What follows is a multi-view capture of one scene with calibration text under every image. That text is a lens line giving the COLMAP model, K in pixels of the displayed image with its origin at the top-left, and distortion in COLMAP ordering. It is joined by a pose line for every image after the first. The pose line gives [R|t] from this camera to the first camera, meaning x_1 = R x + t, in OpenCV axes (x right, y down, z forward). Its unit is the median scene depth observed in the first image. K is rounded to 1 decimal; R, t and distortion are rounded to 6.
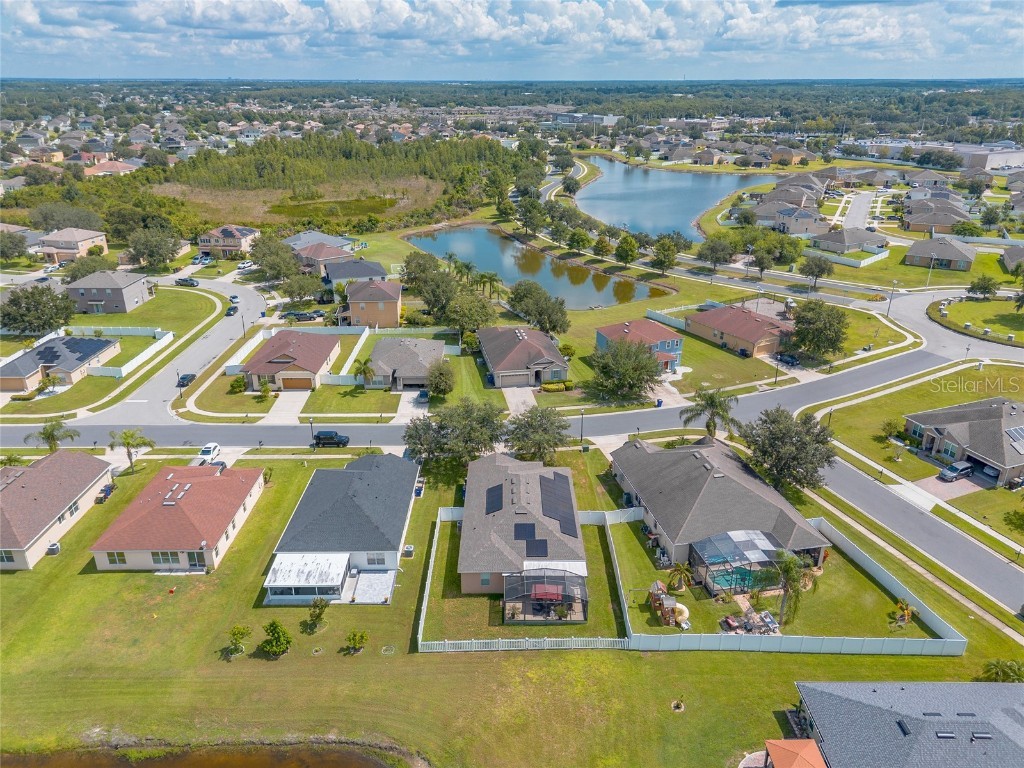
lens RADIAL K [[725.6, 0, 511.3], [0, 725.6, 382.7], [0, 0, 1]] dist [0.070394, -0.066284]
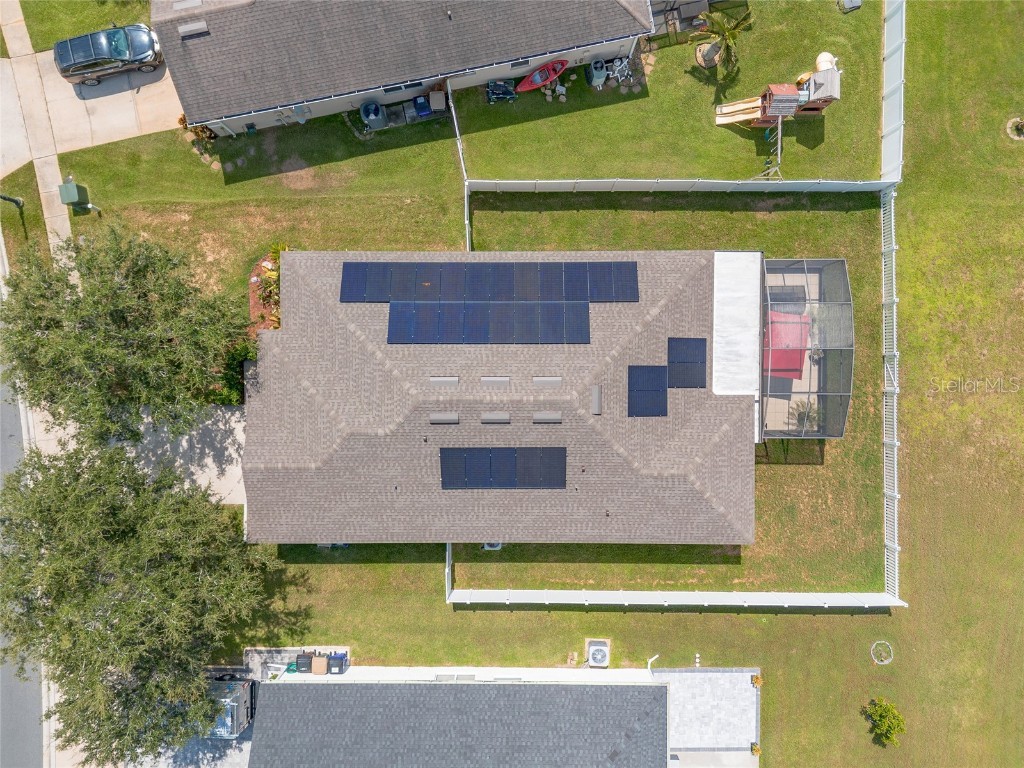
lens RADIAL K [[725.6, 0, 511.3], [0, 725.6, 382.7], [0, 0, 1]] dist [0.070394, -0.066284]
pose [[0.005425, -0.999654, -0.025755, 0.020647], [0.392797, -0.021555, 0.919372, -0.121050], [-0.919609, -0.015104, 0.392544, 0.555928]]
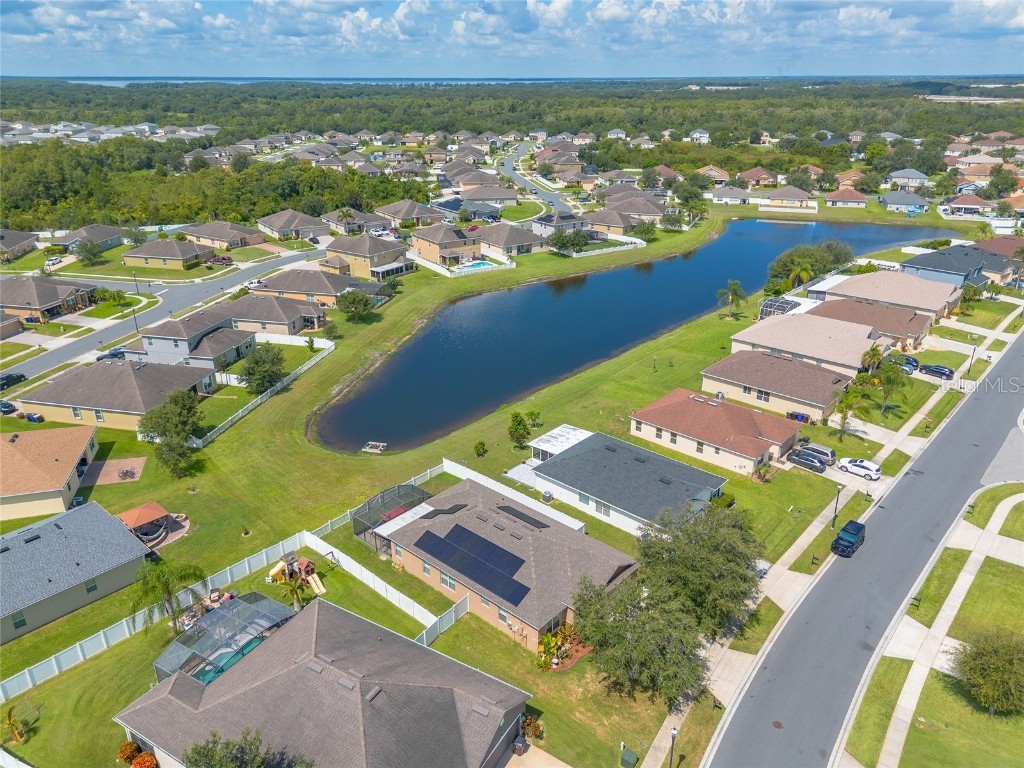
lens RADIAL K [[726.7, 0, 512.0], [0, 726.7, 384.0], [0, 0, 1]] dist [0.076400, -0.080305]
pose [[-0.672422, 0.285382, -0.682939, 0.344570], [-0.281734, 0.754543, 0.592698, -0.302666], [0.684452, 0.590950, -0.426970, 0.828759]]
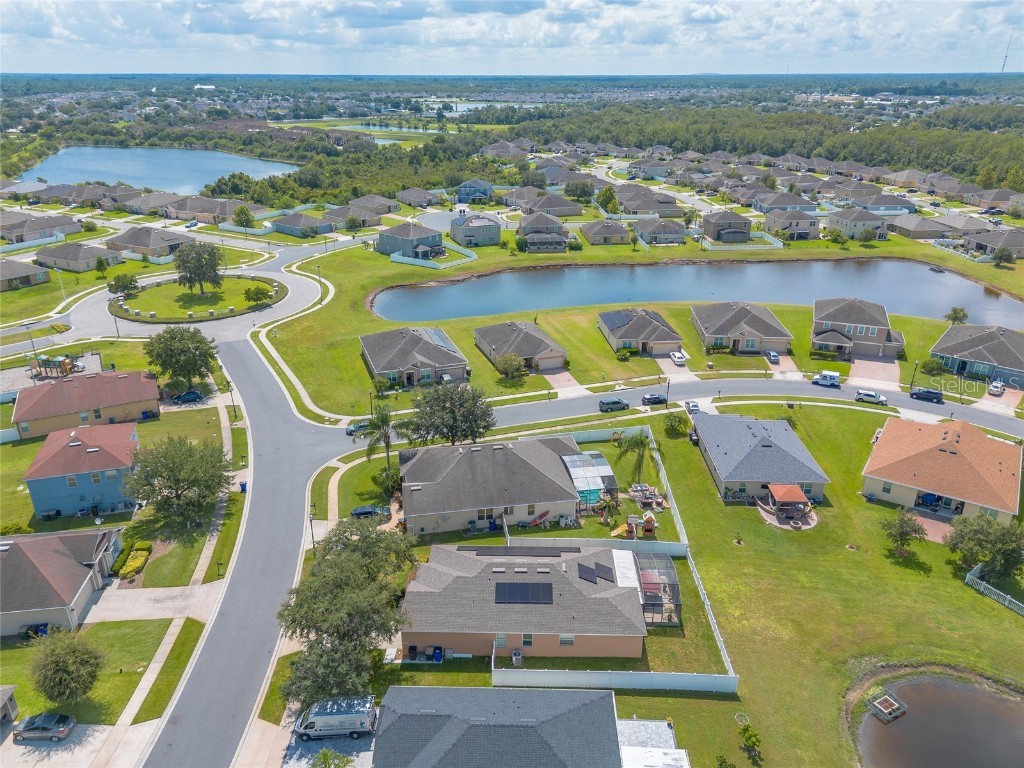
lens RADIAL K [[725.6, 0, 511.3], [0, 725.6, 382.7], [0, 0, 1]] dist [0.070394, -0.066284]
pose [[0.030931, -0.388161, 0.921073, -0.457617], [0.382981, 0.855786, 0.347786, -0.223373], [-0.923238, 0.341996, 0.175129, 0.514513]]
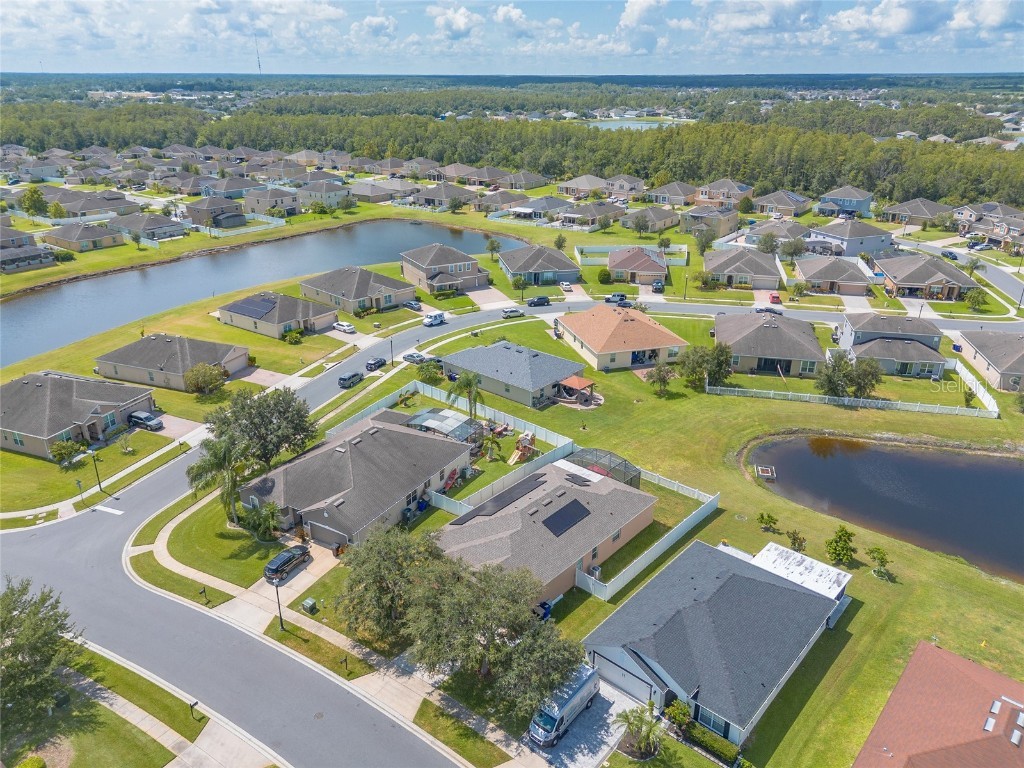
lens RADIAL K [[725.6, 0, 511.3], [0, 725.6, 382.7], [0, 0, 1]] dist [0.070394, -0.066284]
pose [[-0.743438, -0.260895, 0.615819, -0.298674], [0.254269, 0.741379, 0.621051, -0.326695], [-0.618584, 0.618297, -0.484832, 0.887075]]
